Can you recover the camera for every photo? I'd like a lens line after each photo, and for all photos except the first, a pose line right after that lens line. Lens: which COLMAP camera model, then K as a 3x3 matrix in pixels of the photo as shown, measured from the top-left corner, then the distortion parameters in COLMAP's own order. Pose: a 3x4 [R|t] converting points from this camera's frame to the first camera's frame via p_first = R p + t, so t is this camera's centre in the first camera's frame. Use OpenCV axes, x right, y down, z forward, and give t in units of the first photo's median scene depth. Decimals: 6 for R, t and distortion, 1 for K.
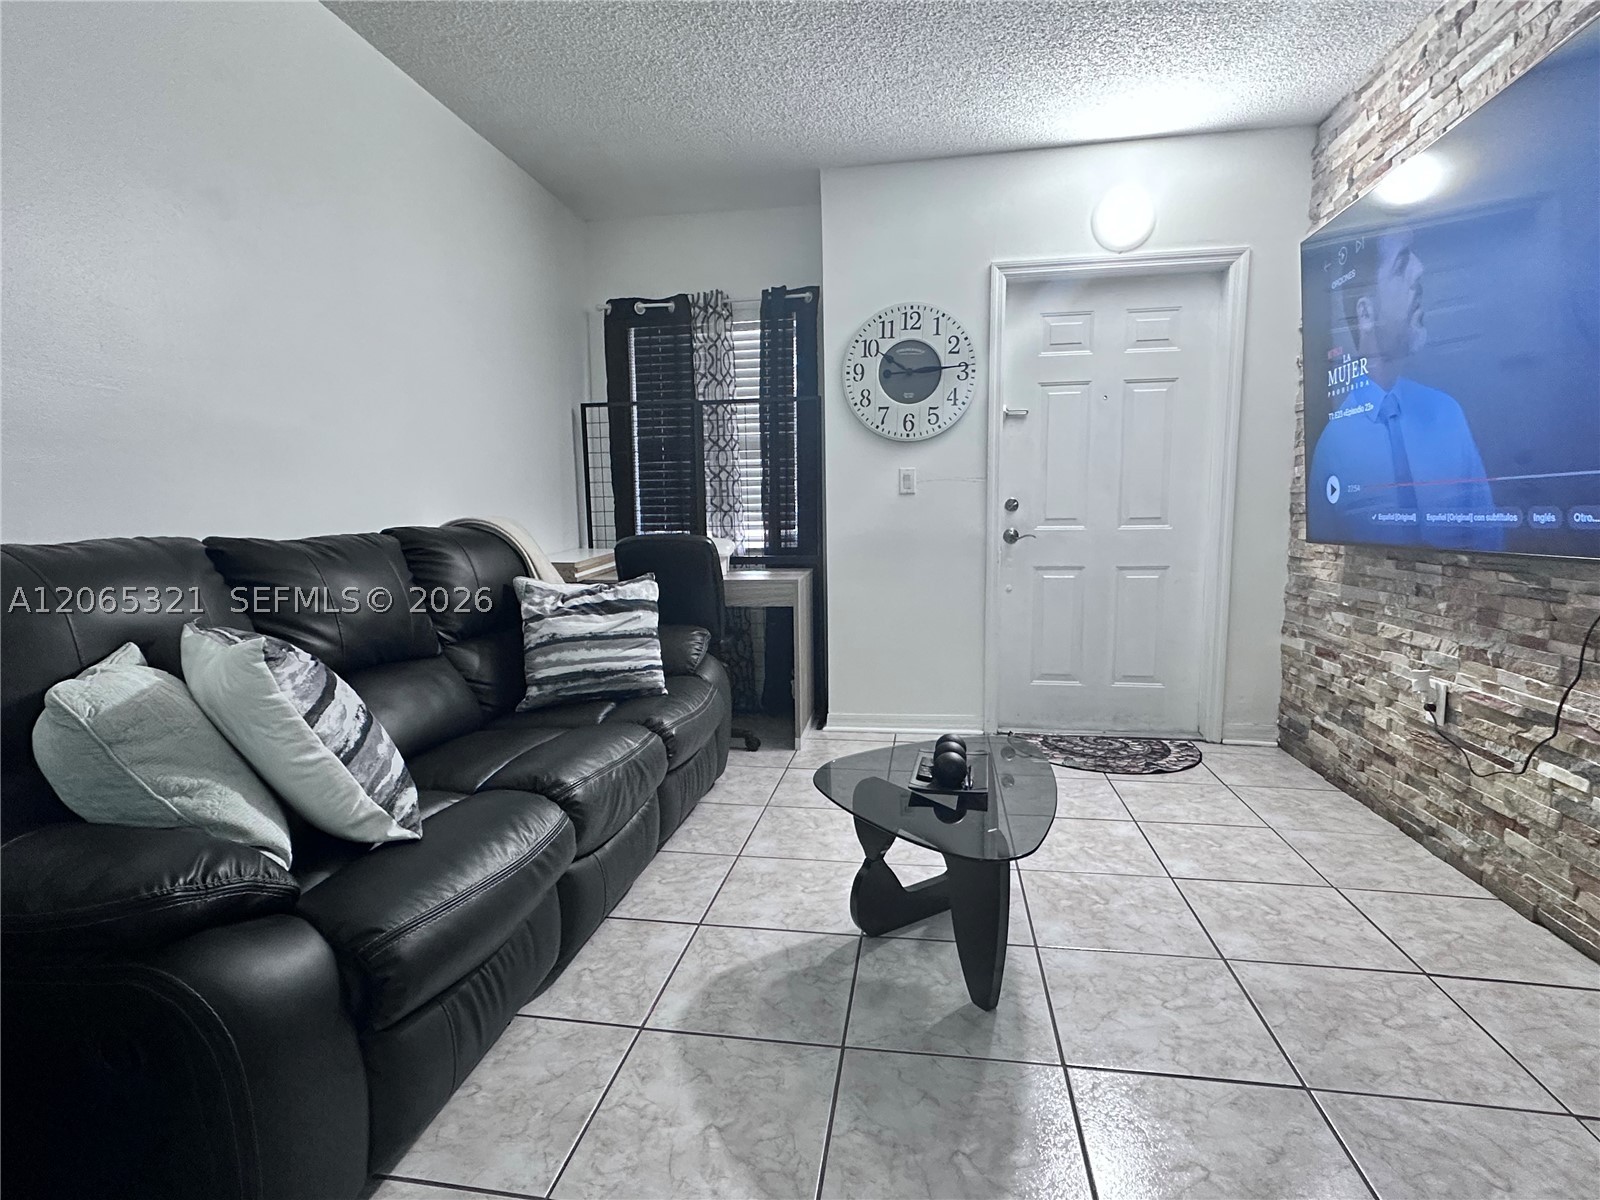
lens RADIAL K [[798.5, 0, 794.3], [0, 798.5, 603.2], [0, 0, 1]] dist [-0.003560, 0.000570]
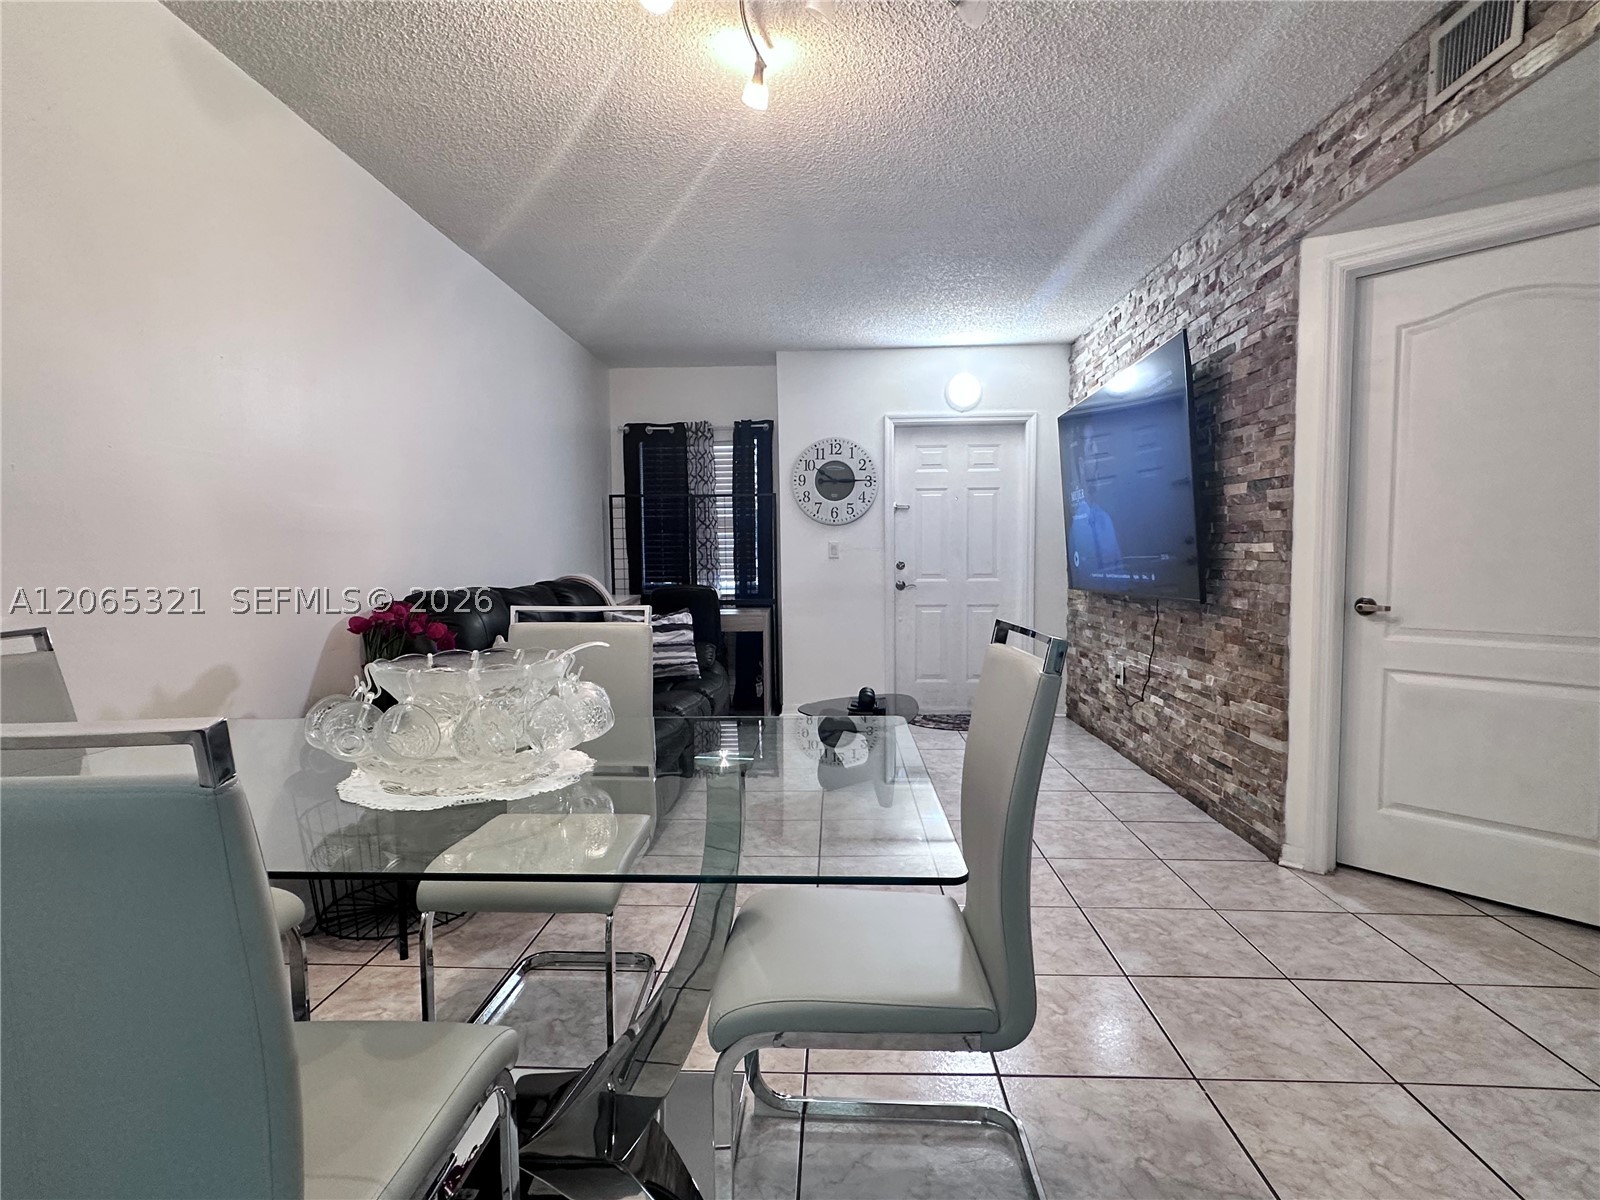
lens RADIAL K [[798.5, 0, 794.8], [0, 798.5, 600.6], [0, 0, 1]] dist [-0.003560, 0.000570]
pose [[0.993229, -0.004212, 0.116096, -0.149136], [0.011635, 0.997924, -0.063335, 0.054386], [-0.115588, 0.064257, 0.991217, -0.676689]]
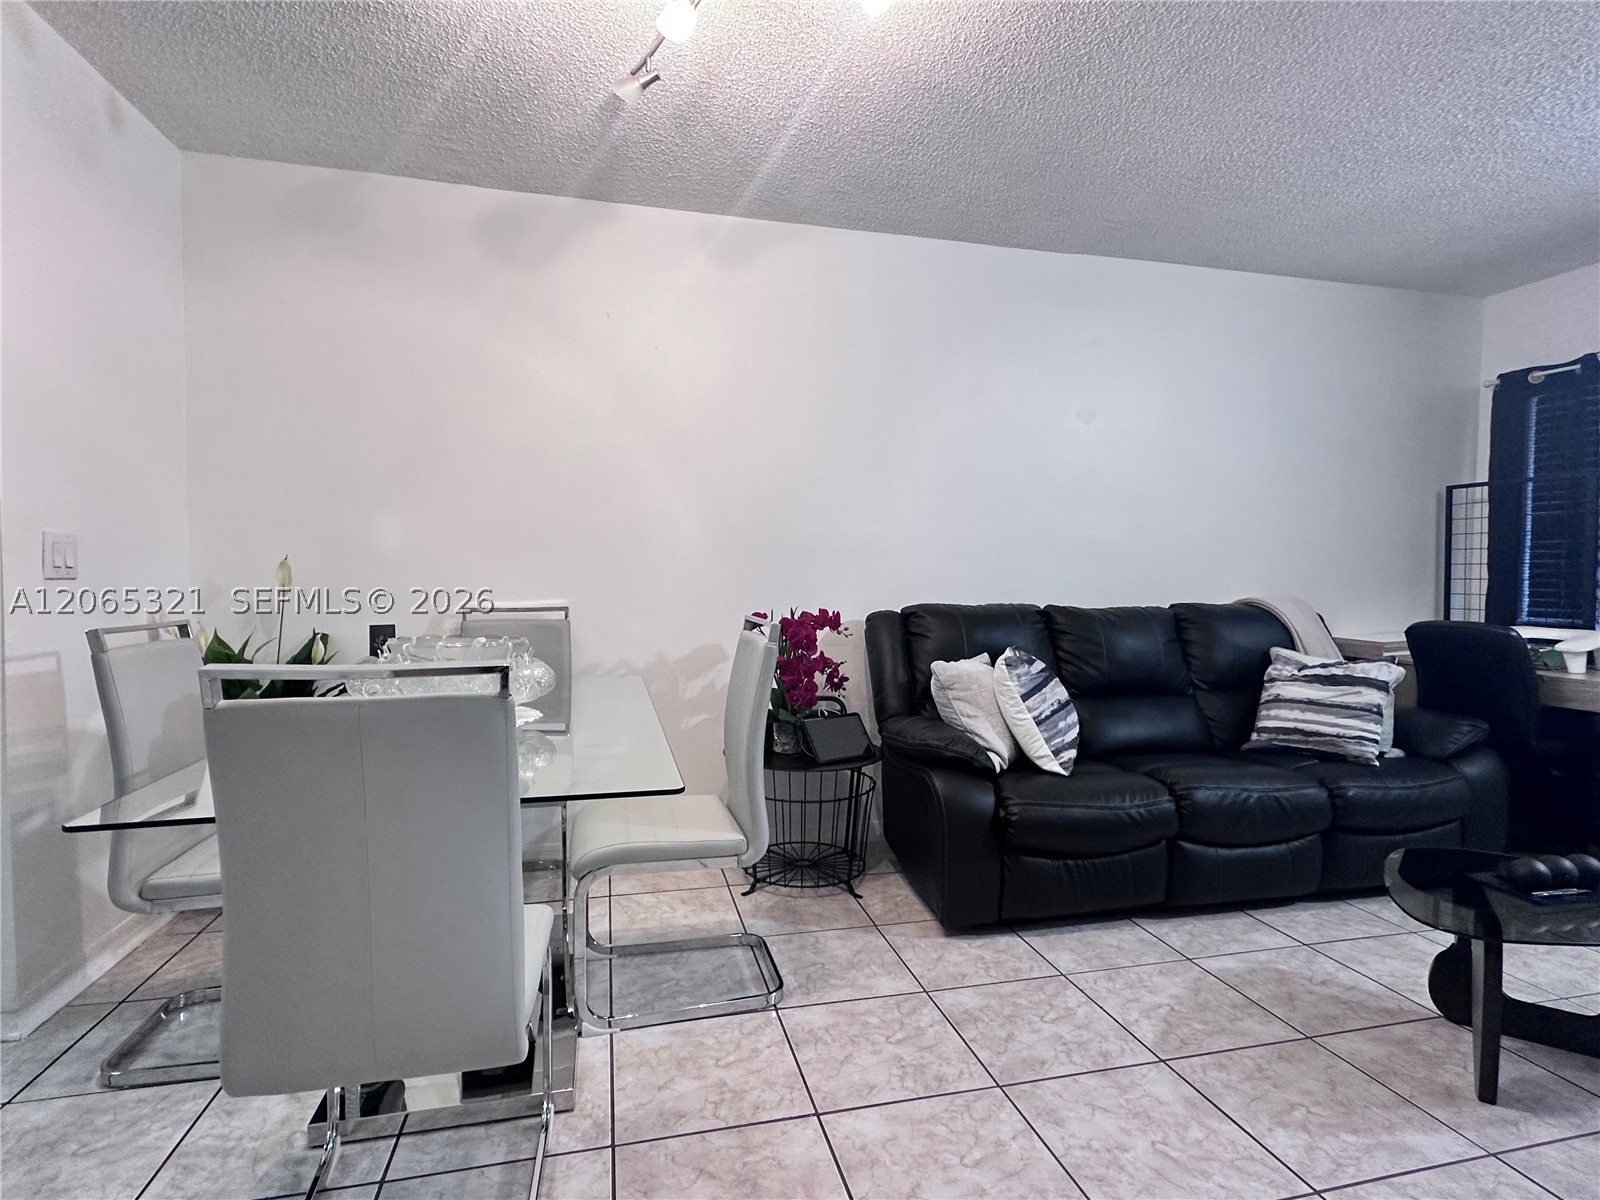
lens RADIAL K [[798.5, 0, 803.2], [0, 798.5, 604.3], [0, 0, 1]] dist [-0.003560, 0.000570]
pose [[0.397096, 0.049665, -0.916432, 0.488192], [-0.120129, 0.992757, 0.001749, -0.013055], [0.909881, 0.109396, 0.400186, -0.167301]]
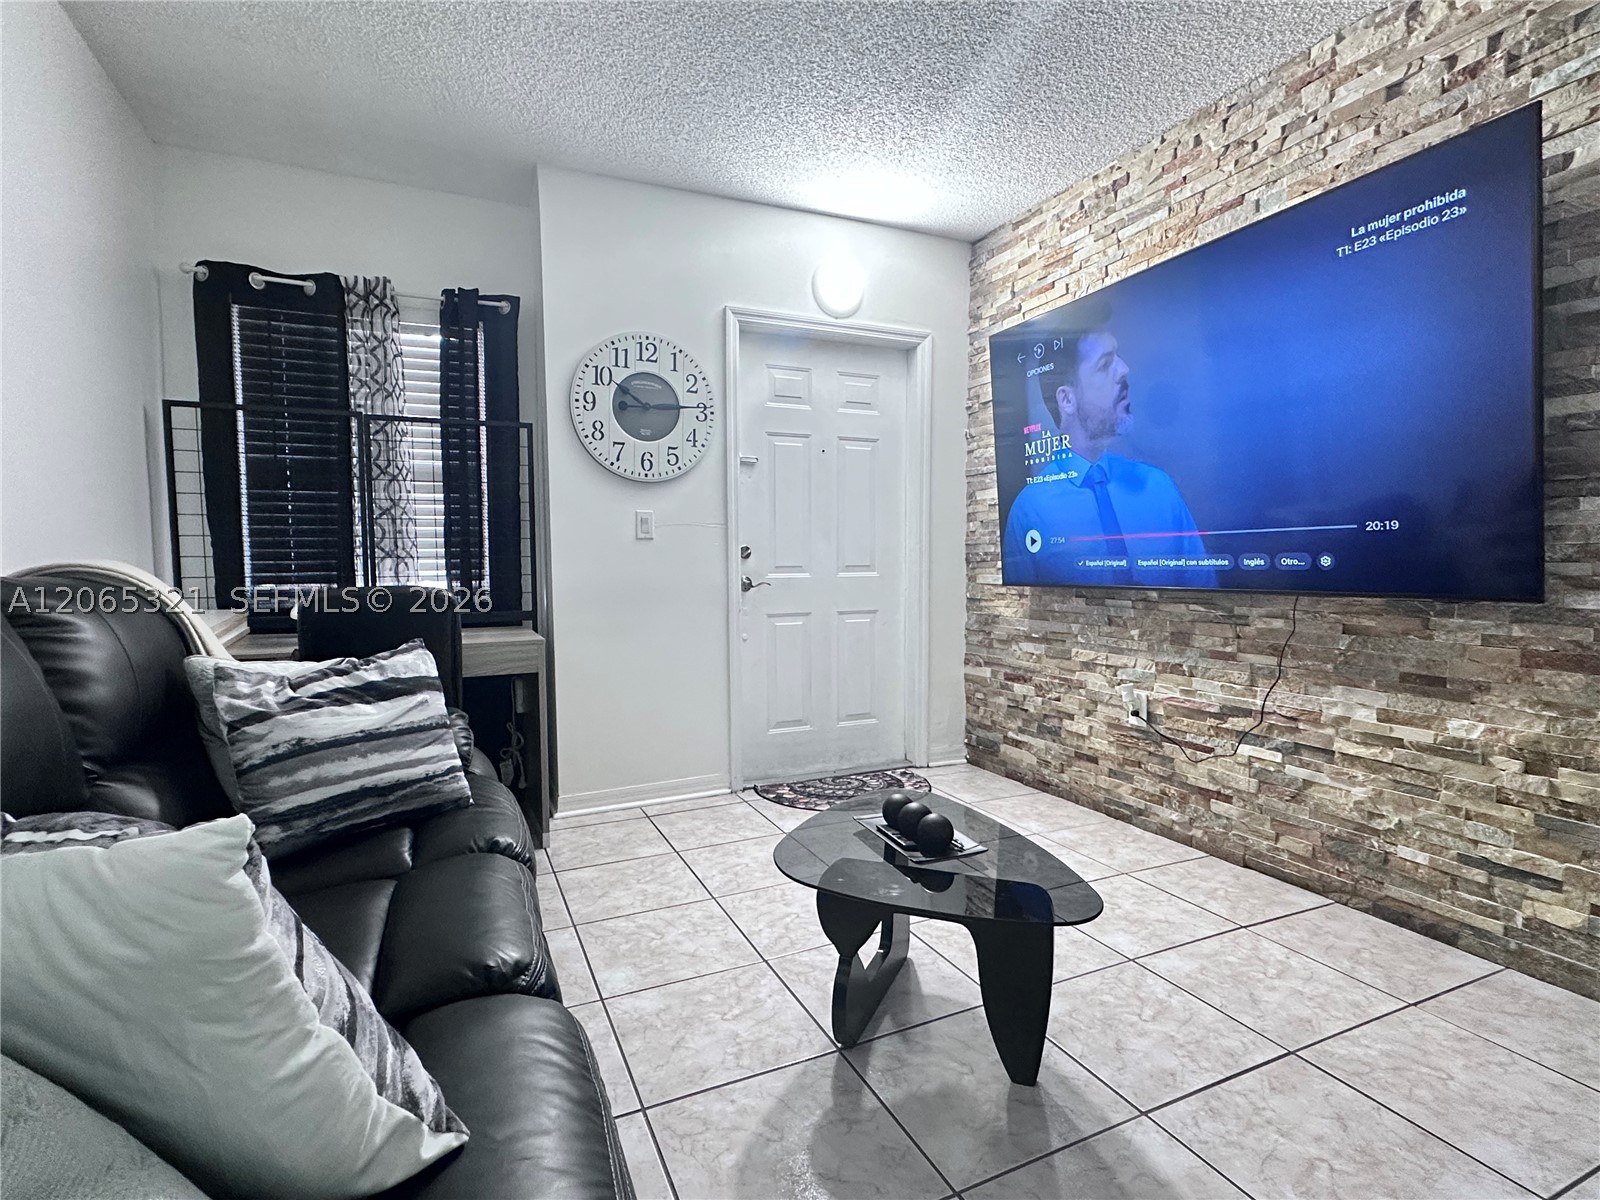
lens RADIAL K [[798.5, 0, 800.3], [0, 798.5, 605.7], [0, 0, 1]] dist [-0.003560, 0.000570]
pose [[0.827650, -0.027653, 0.560563, -0.296977], [0.062257, 0.997145, -0.042730, -0.015465], [-0.557781, 0.070264, 0.827009, 0.207056]]
